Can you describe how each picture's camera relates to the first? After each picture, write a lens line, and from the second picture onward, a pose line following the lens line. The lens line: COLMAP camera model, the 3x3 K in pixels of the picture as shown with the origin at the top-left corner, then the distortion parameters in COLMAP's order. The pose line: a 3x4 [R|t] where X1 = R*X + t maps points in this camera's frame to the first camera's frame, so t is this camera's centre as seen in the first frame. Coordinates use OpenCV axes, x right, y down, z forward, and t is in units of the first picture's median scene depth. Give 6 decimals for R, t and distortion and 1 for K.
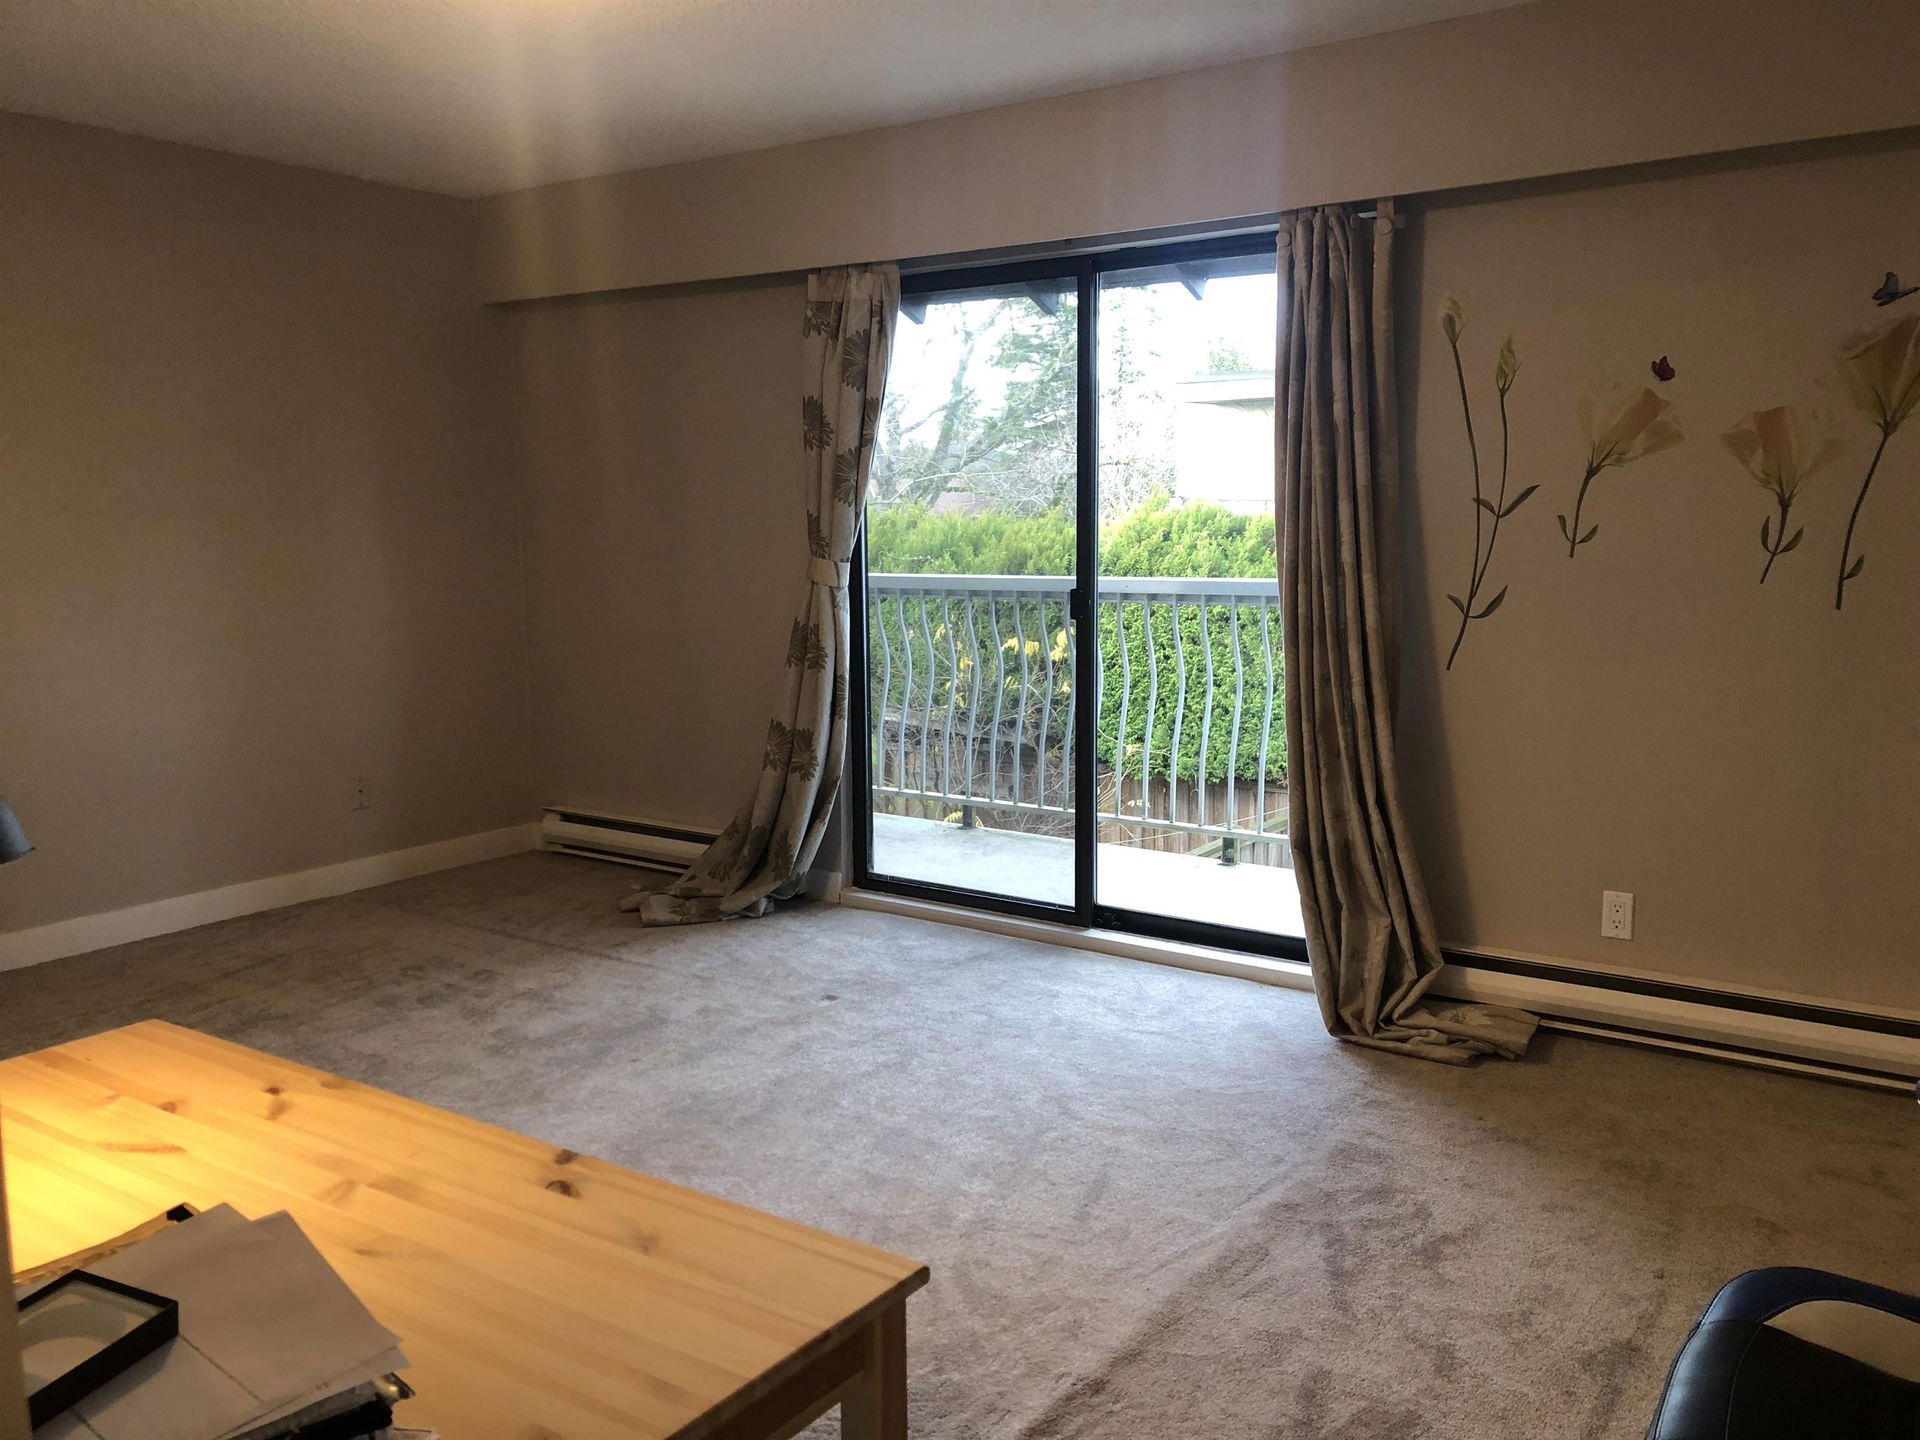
lens RADIAL K [[1550.0, 0, 958.7], [0, 1550.0, 722.8], [0, 0, 1]] dist [0.000971, 0.021171]
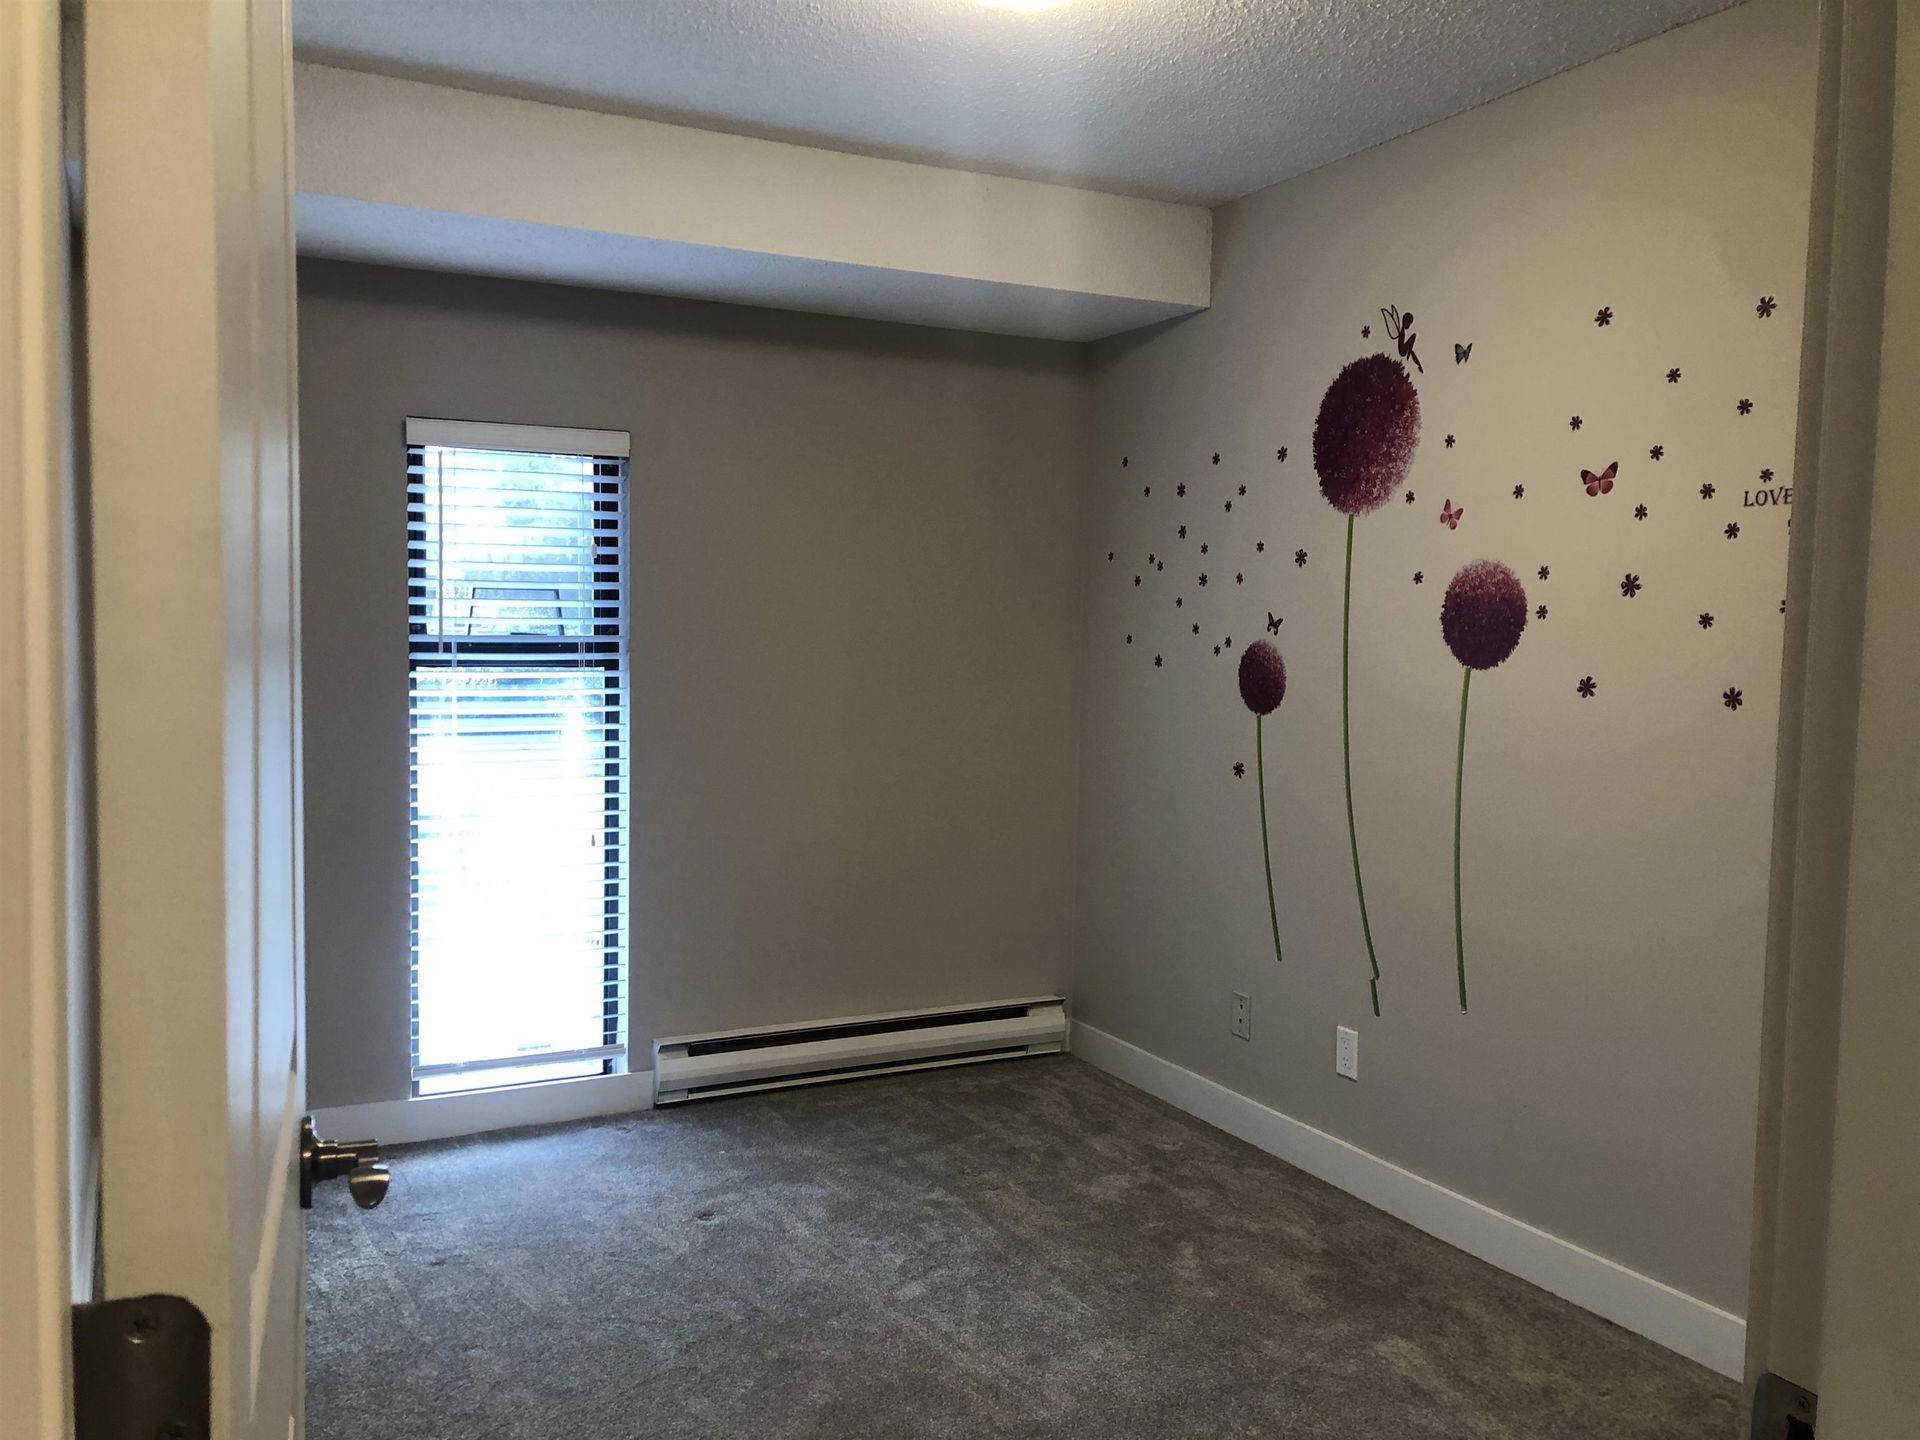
lens RADIAL K [[1550.0, 0, 958.3], [0, 1550.0, 726.3], [0, 0, 1]] dist [0.000971, 0.021171]
pose [[0.461941, -0.046553, 0.885688, -0.570439], [0.100727, 0.994914, -0.000241, -0.052304], [-0.881172, 0.089324, 0.464281, 0.376124]]
